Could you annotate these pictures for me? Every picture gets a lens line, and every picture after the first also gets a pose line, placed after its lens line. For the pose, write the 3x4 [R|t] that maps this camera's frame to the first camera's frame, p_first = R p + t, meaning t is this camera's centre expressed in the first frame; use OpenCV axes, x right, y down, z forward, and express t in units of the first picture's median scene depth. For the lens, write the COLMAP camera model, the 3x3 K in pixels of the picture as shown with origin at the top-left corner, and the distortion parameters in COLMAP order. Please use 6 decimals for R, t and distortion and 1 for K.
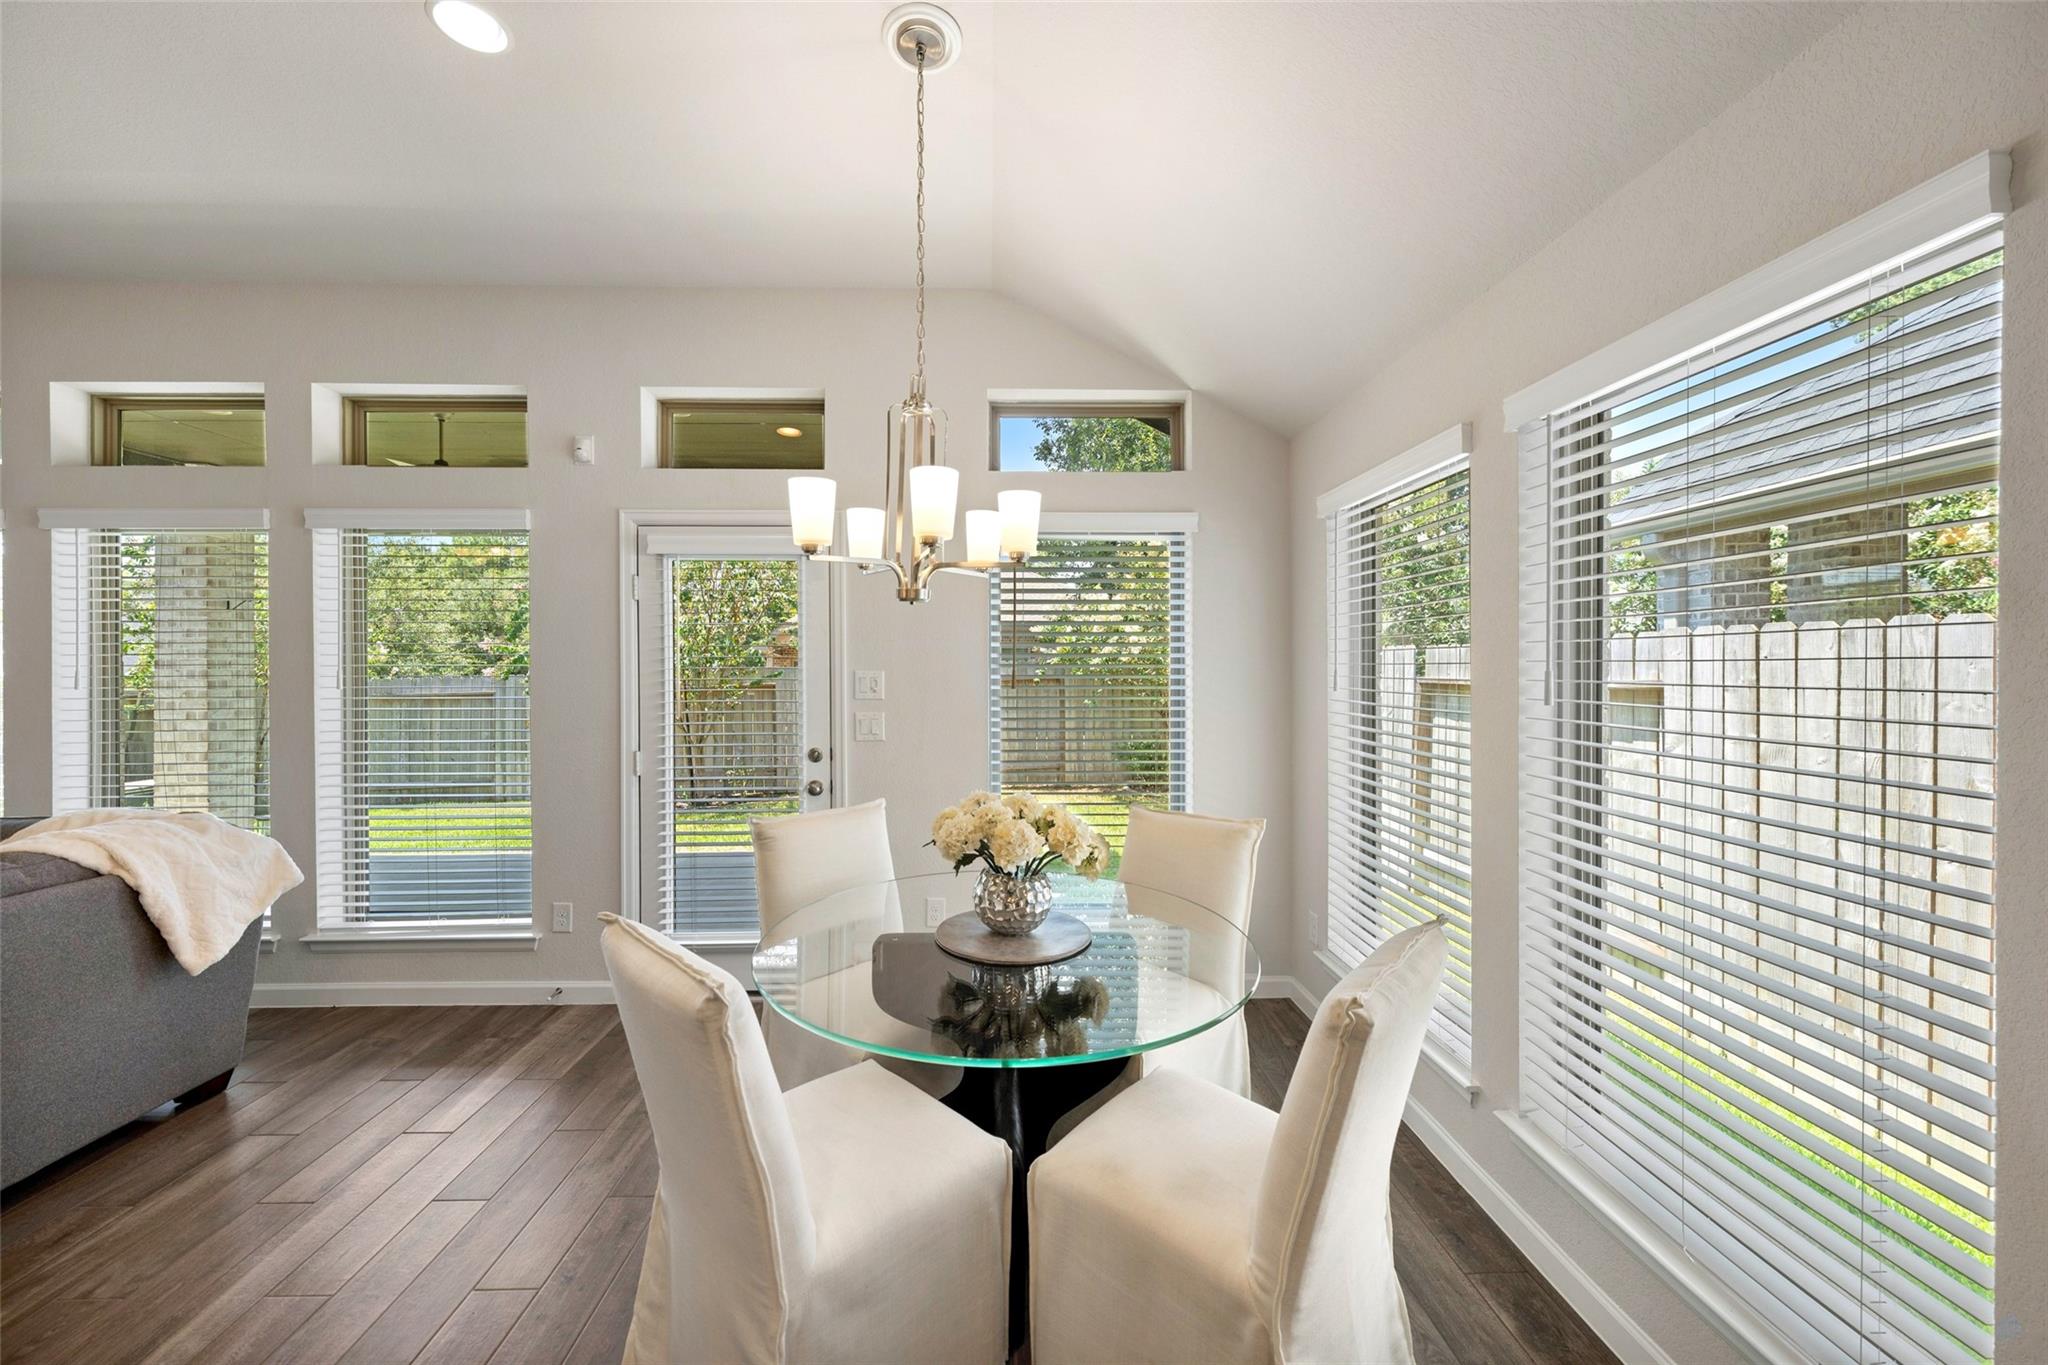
lens RADIAL K [[753.9, 0, 1016.0], [0, 753.9, 674.2], [0, 0, 1]] dist [-0.000486, 0.000131]
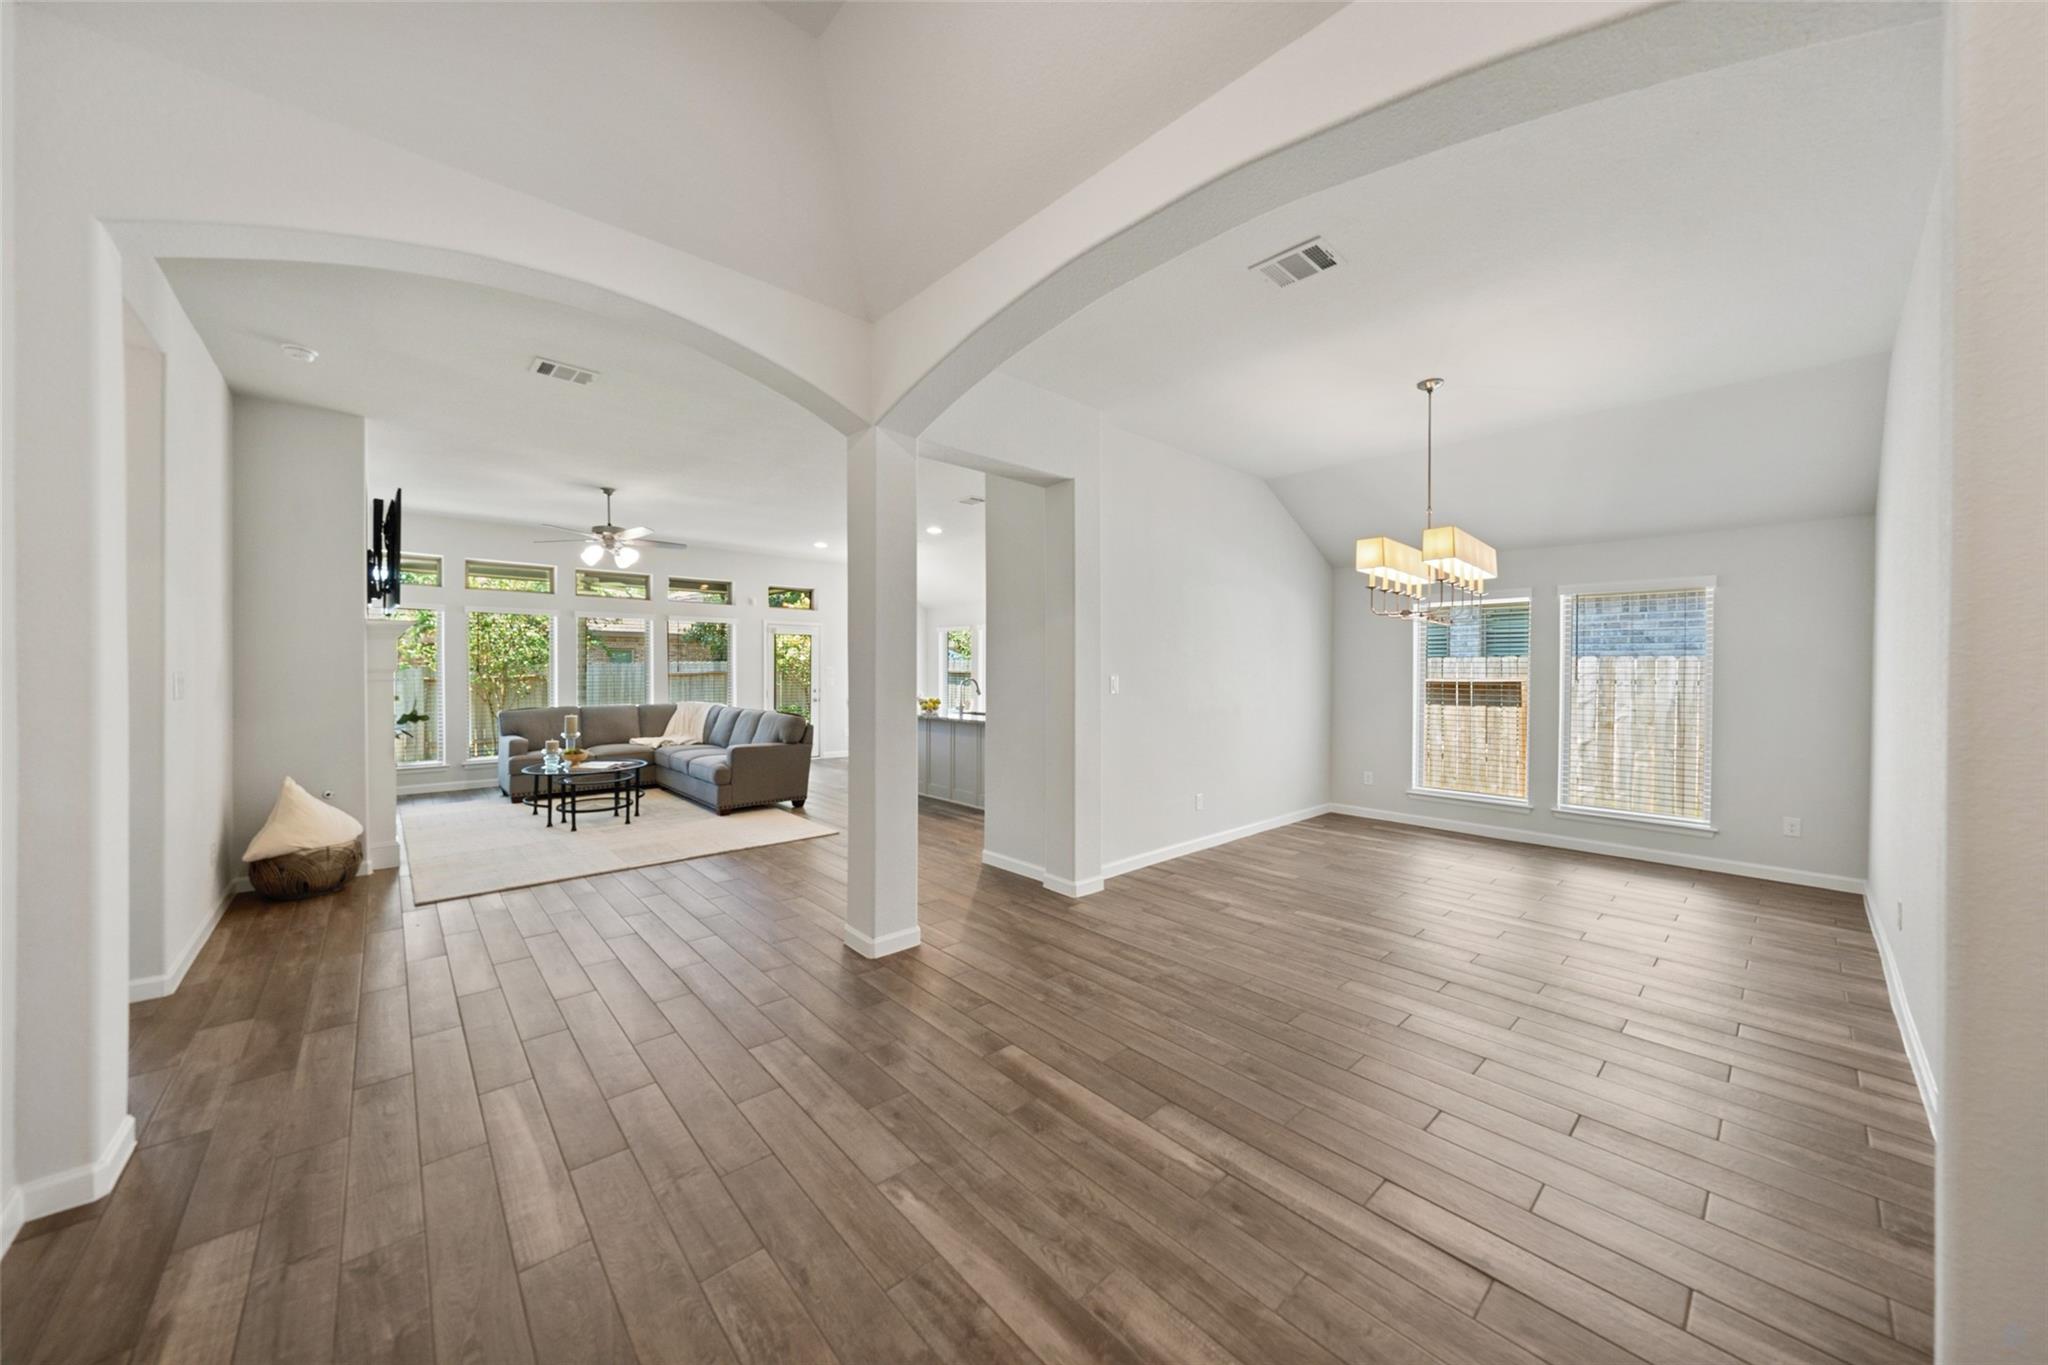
lens RADIAL K [[708.2, 0, 1017.3], [0, 708.2, 674.2], [0, 0, 1]] dist [-0.002934, -0.000242]
pose [[0.766727, 0.000965, 0.641973, -1.736997], [-0.001923, 0.999998, 0.000793, 0.025535], [-0.641971, -0.001842, 0.766727, -2.259963]]
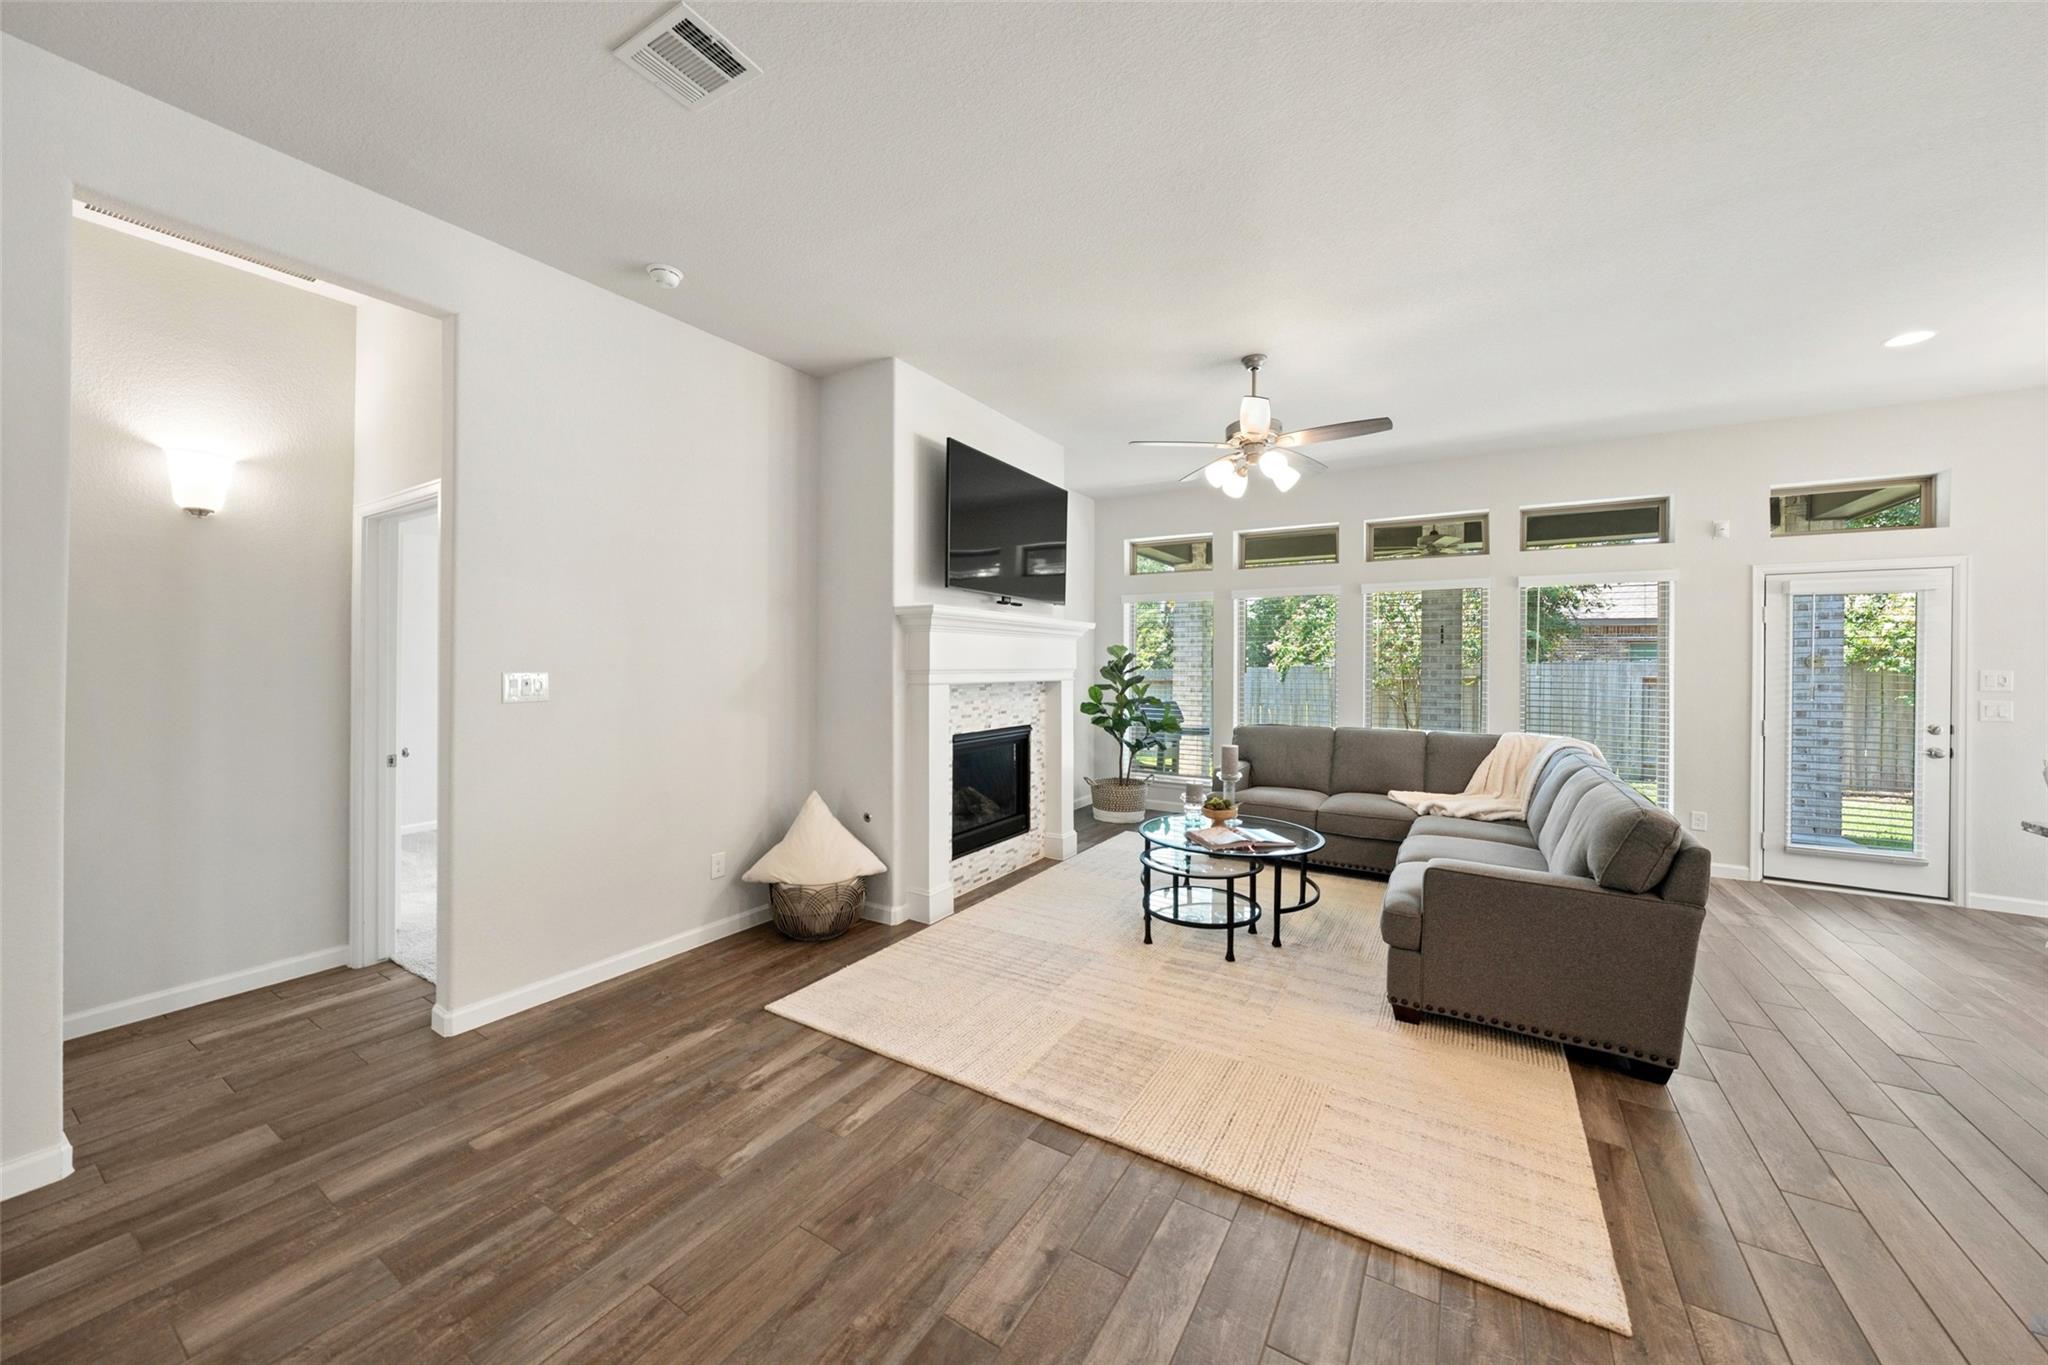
lens RADIAL K [[732.0, 0, 1016.8], [0, 732.0, 666.3], [0, 0, 1]] dist [-0.002457, -0.000050]
pose [[0.828173, 0.011912, -0.560347, -0.951485], [-0.013488, 0.999908, 0.001322, 0.010053], [0.560311, 0.006463, 0.828257, -1.126985]]
